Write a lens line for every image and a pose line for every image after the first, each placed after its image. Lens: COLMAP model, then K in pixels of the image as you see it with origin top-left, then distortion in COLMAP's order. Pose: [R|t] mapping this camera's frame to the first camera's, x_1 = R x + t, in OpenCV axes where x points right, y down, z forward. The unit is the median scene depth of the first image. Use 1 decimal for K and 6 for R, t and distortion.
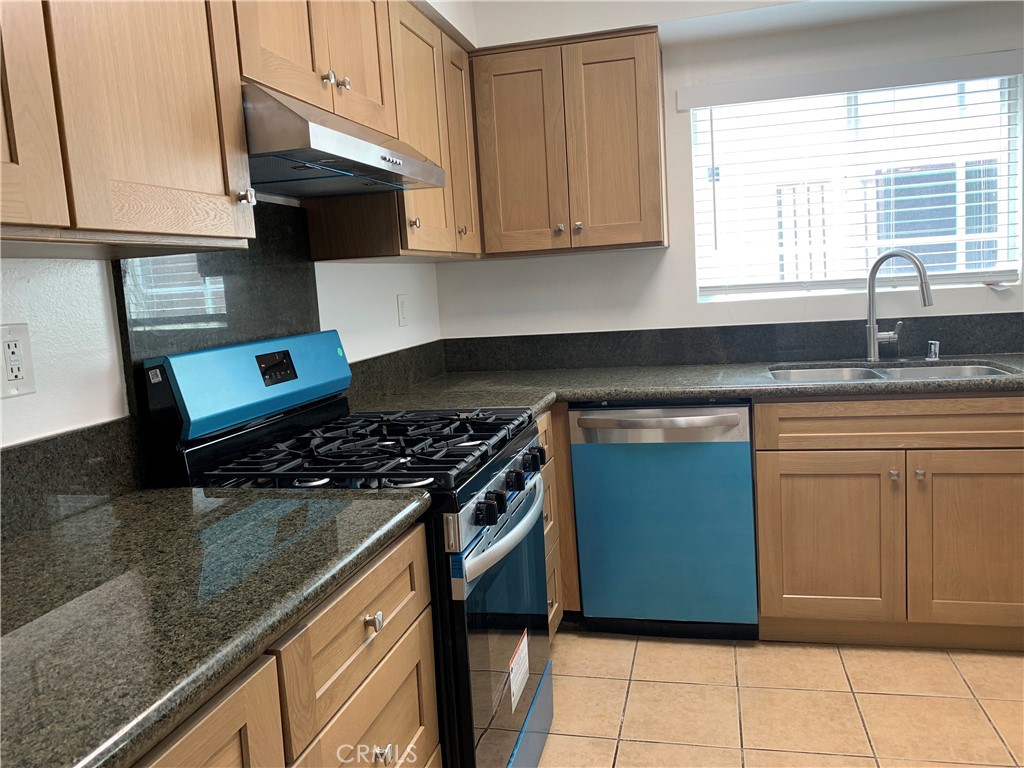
lens RADIAL K [[778.8, 0, 525.6], [0, 778.8, 384.7], [0, 0, 1]] dist [0.041957, -0.059407]
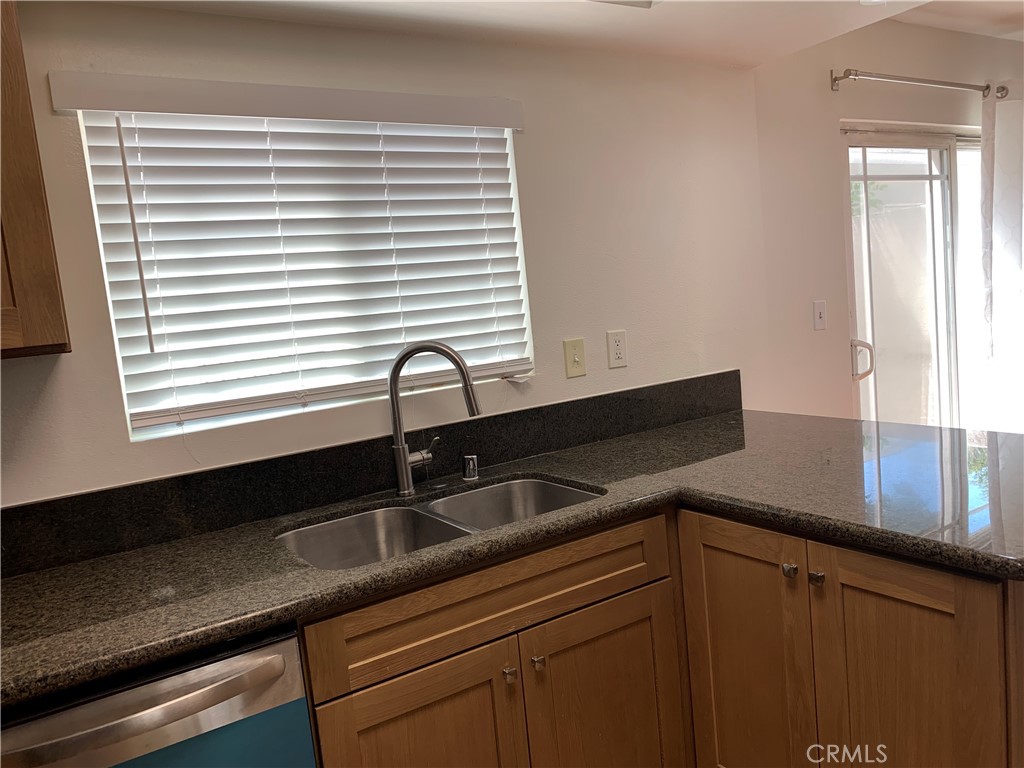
lens RADIAL K [[778.8, 0, 512.1], [0, 778.8, 386.5], [0, 0, 1]] dist [0.041957, -0.059407]
pose [[0.698373, -0.084791, 0.710693, 0.011078], [0.144264, 0.989254, -0.023738, -0.101027], [-0.701044, 0.119105, 0.703101, 0.436383]]
